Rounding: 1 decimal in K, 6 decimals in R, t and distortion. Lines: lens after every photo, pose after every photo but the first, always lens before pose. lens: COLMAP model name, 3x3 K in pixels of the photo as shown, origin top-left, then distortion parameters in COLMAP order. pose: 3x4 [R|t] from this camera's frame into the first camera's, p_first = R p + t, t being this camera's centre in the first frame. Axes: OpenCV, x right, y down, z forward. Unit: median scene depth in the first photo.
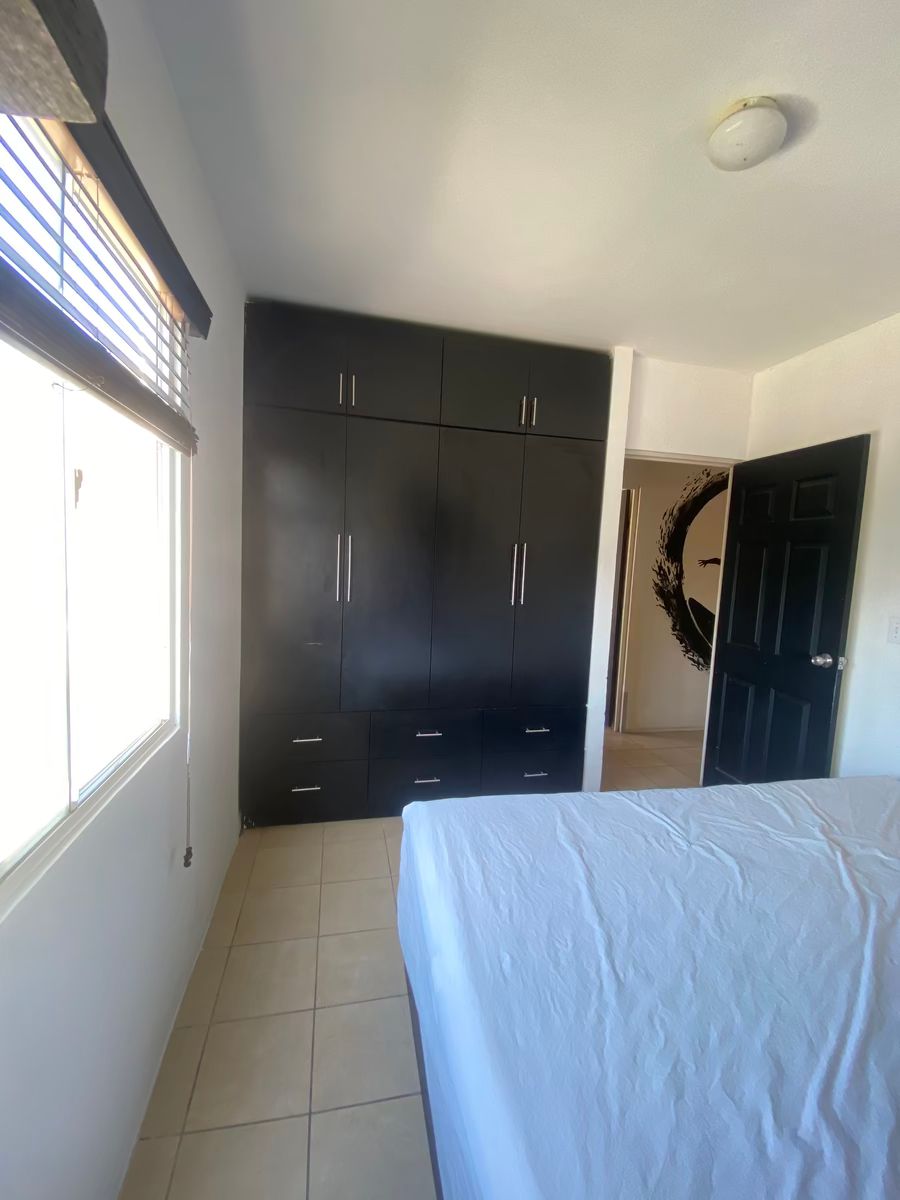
lens RADIAL K [[484.0, 0, 453.4], [0, 484.0, 603.2], [0, 0, 1]] dist [0.037105, -0.027928]
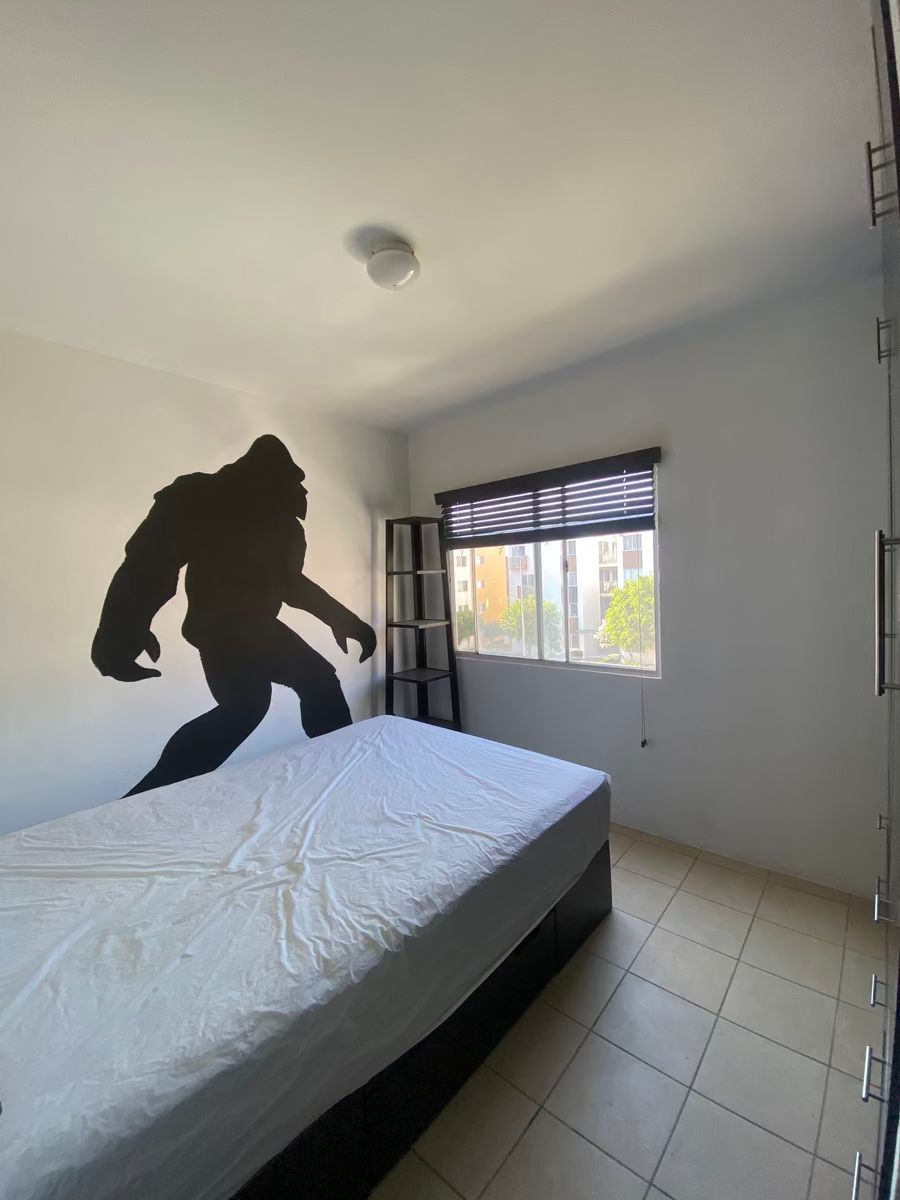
lens RADIAL K [[484.0, 0, 453.4], [0, 484.0, 603.2], [0, 0, 1]] dist [0.037105, -0.027928]
pose [[-0.809056, 0.022069, -0.587317, 1.117410], [-0.039460, 0.995000, 0.091746, -0.153970], [0.586406, 0.097404, -0.804140, 1.979398]]
